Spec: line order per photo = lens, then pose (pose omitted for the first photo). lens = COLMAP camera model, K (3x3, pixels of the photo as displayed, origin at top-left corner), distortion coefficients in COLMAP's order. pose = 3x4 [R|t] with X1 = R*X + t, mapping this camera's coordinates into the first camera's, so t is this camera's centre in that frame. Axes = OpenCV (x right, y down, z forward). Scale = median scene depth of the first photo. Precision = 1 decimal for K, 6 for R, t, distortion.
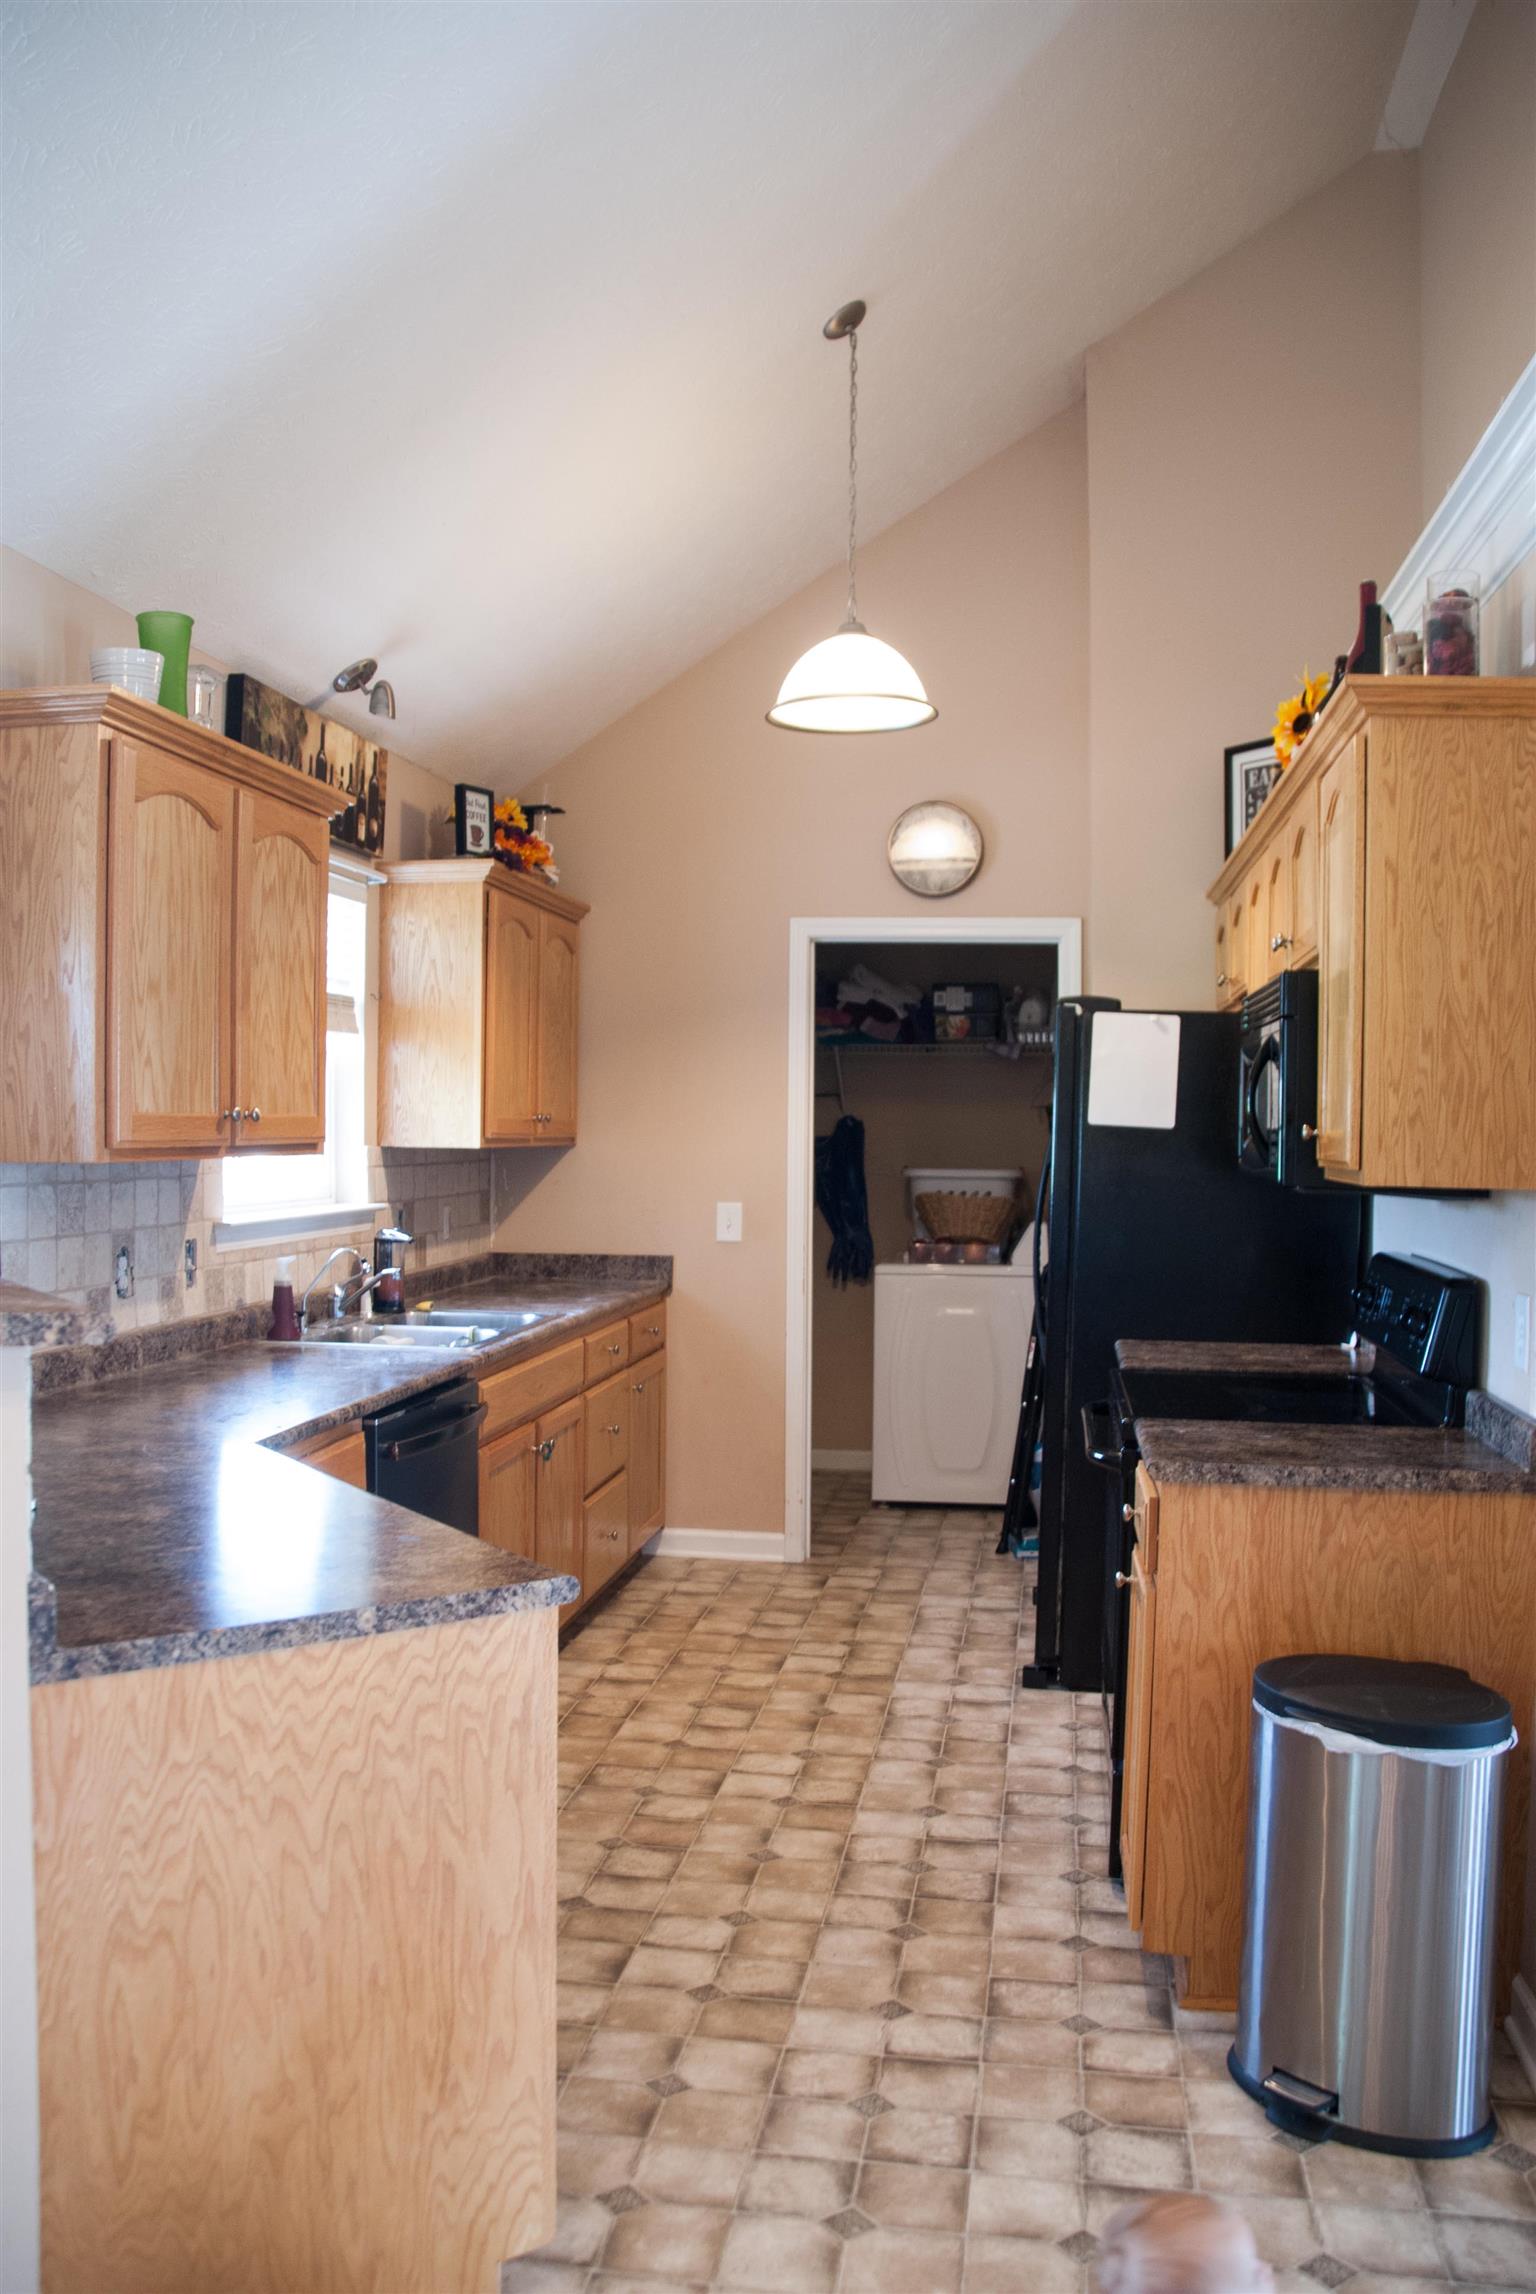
lens RADIAL K [[1826.1, 0, 792.7], [0, 1826.1, 1167.2], [0, 0, 1]] dist [-0.164688, 0.101624]
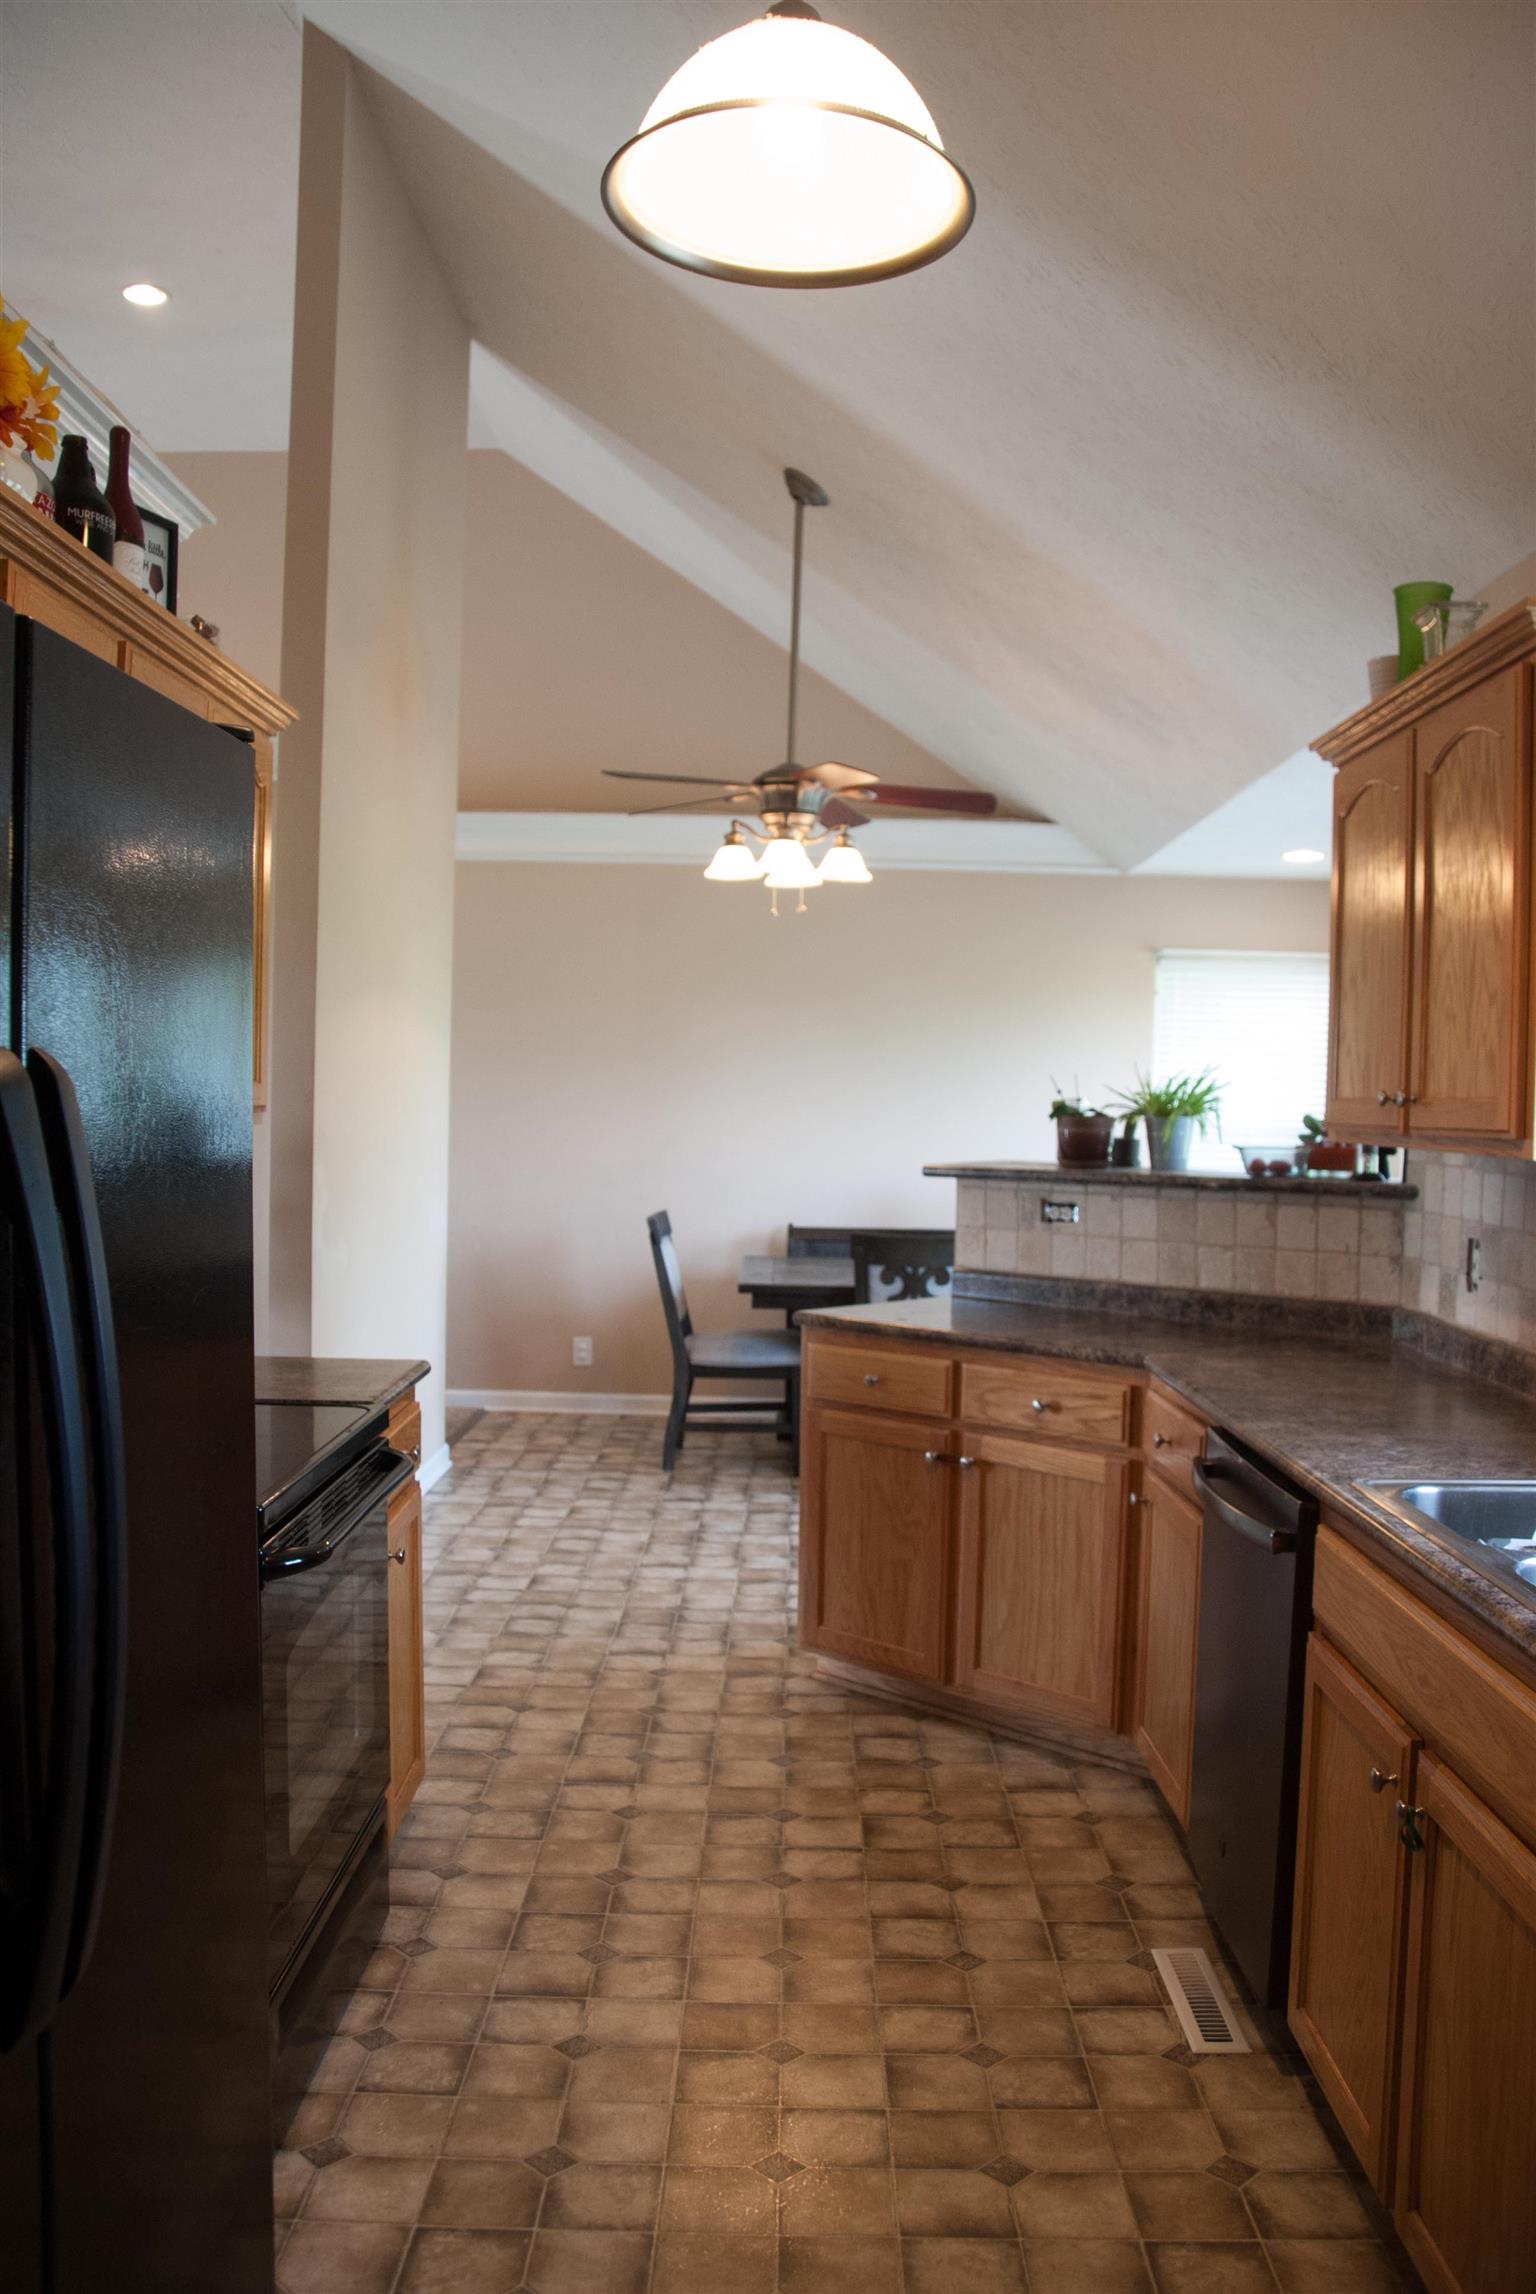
lens RADIAL K [[1826.1, 0, 766.4], [0, 1826.1, 1145.0], [0, 0, 1]] dist [-0.164688, 0.101624]
pose [[-0.991075, -0.027296, -0.130482, 0.095486], [-0.033988, 0.998204, 0.049332, -0.033634], [0.128901, 0.053327, -0.990223, 1.555296]]
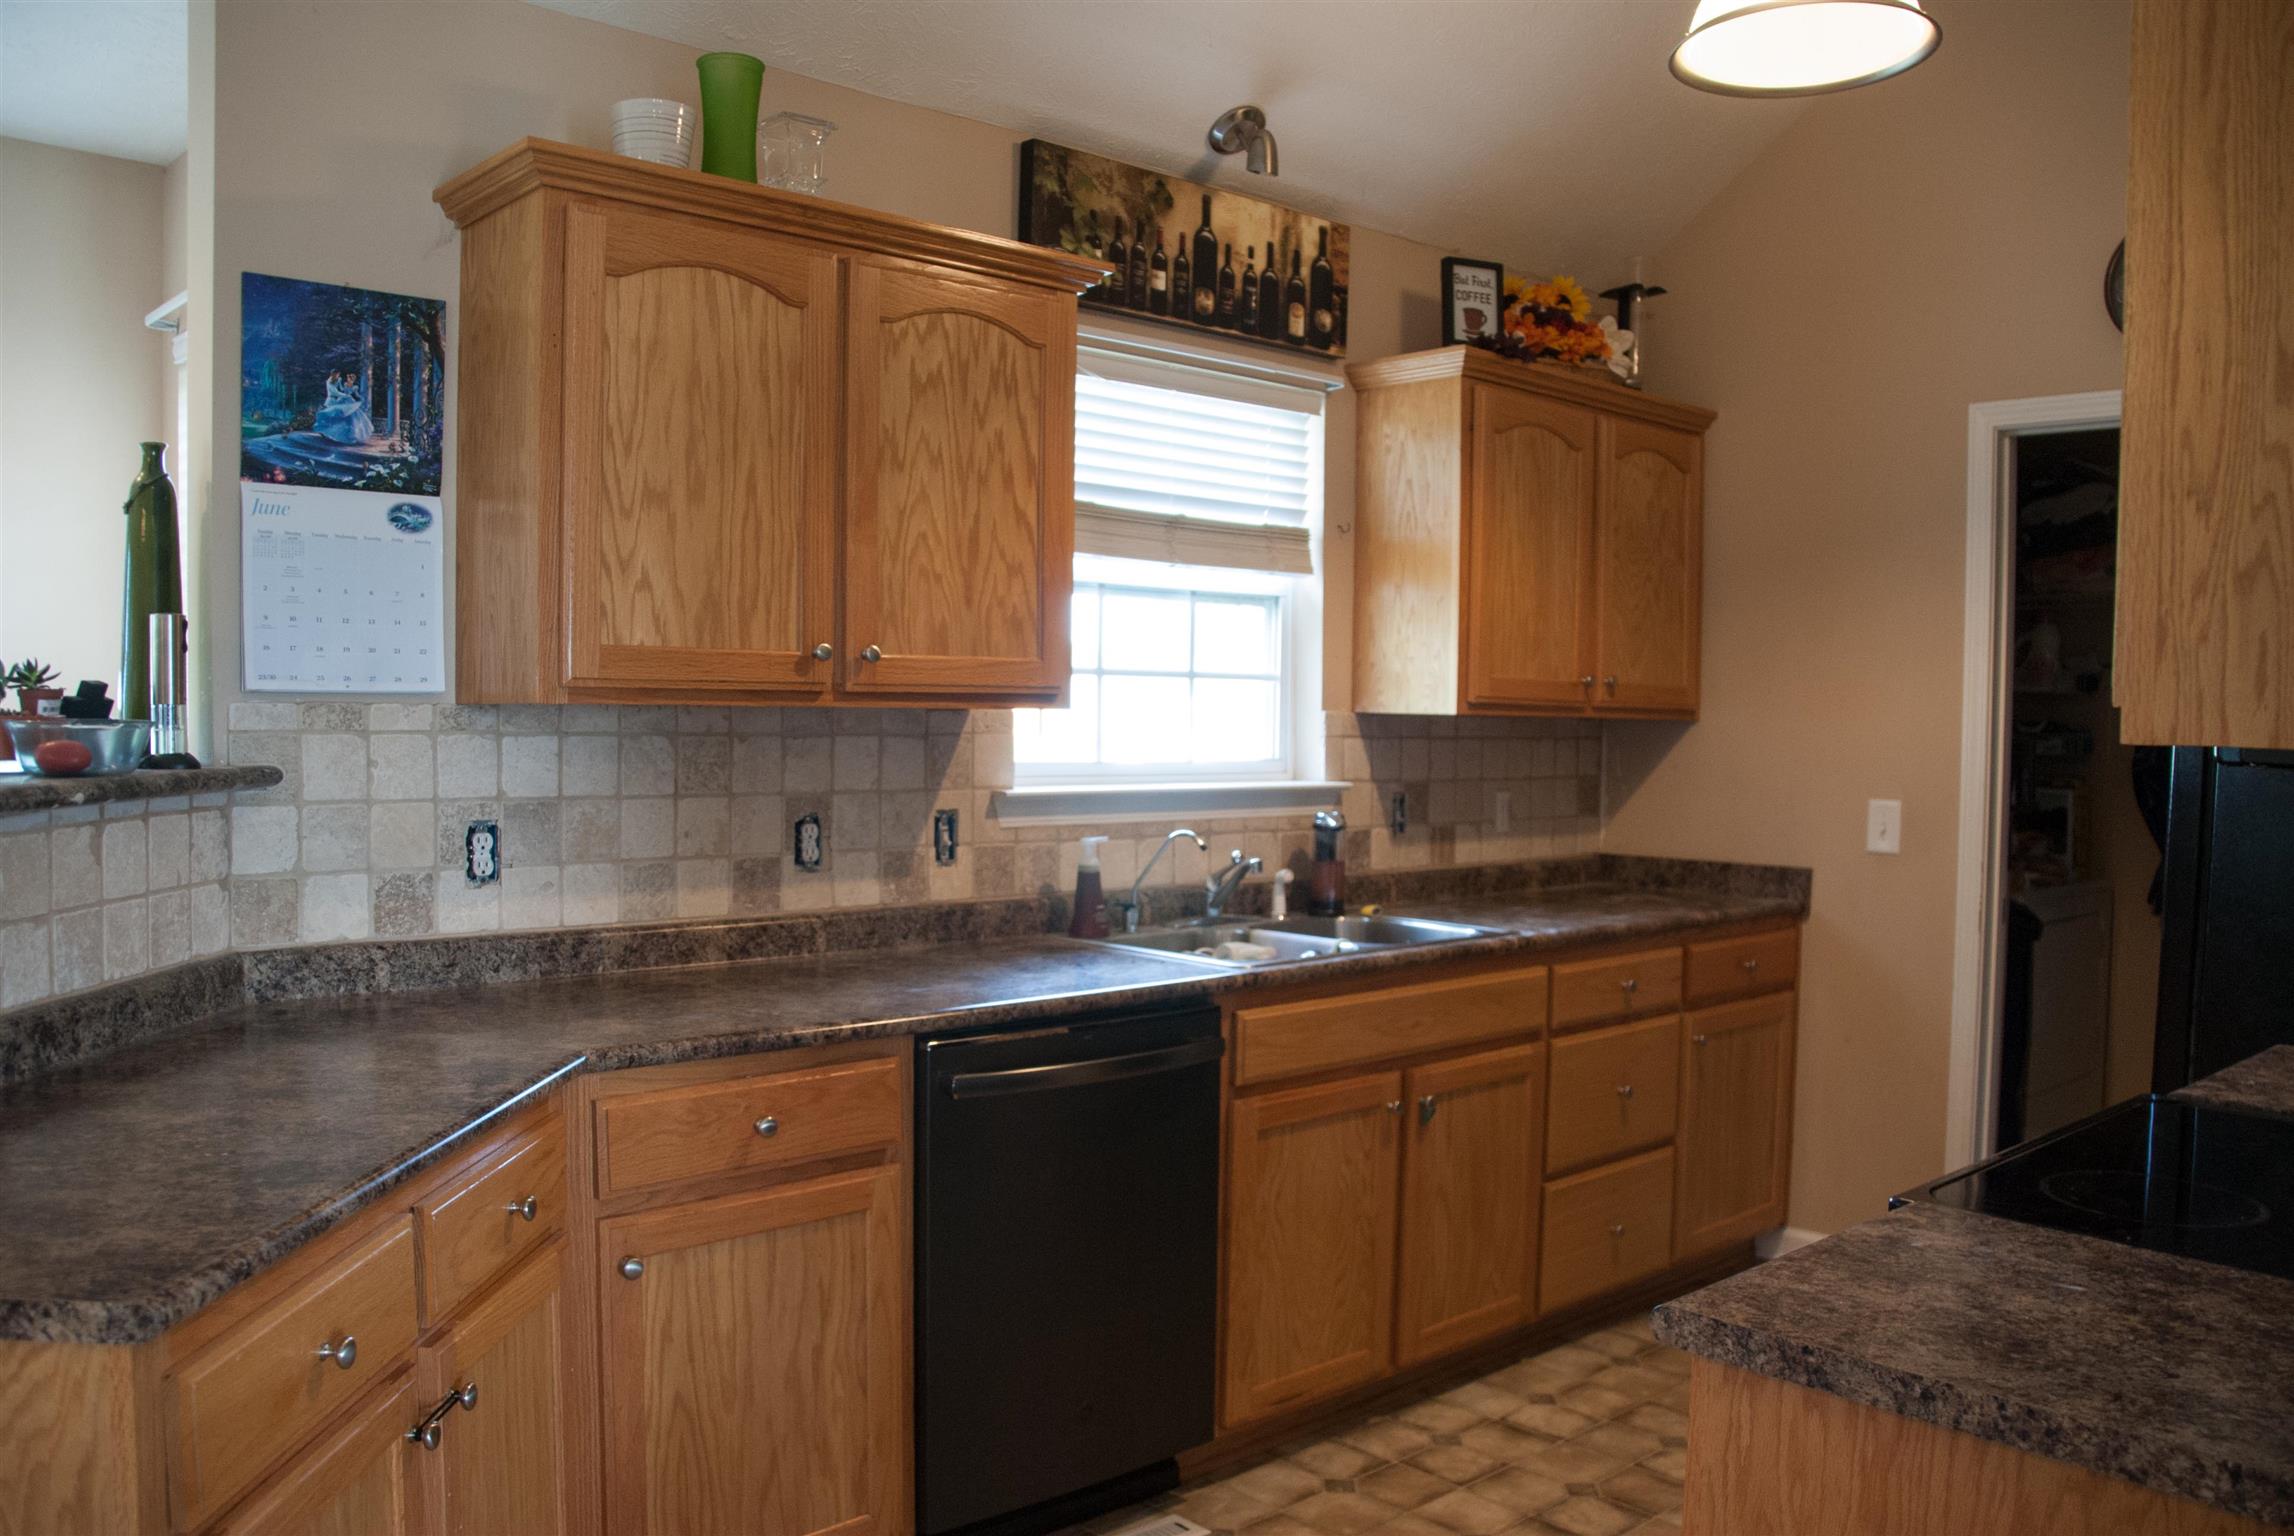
lens RADIAL K [[1826.1, 0, 1159.8], [0, 1826.1, 798.5], [0, 0, 1]] dist [-0.164688, 0.101624]
pose [[0.776484, 0.030452, -0.629400, 0.277308], [-0.020634, 0.999525, 0.022904, 0.012798], [0.629798, -0.004797, 0.776744, 0.382416]]
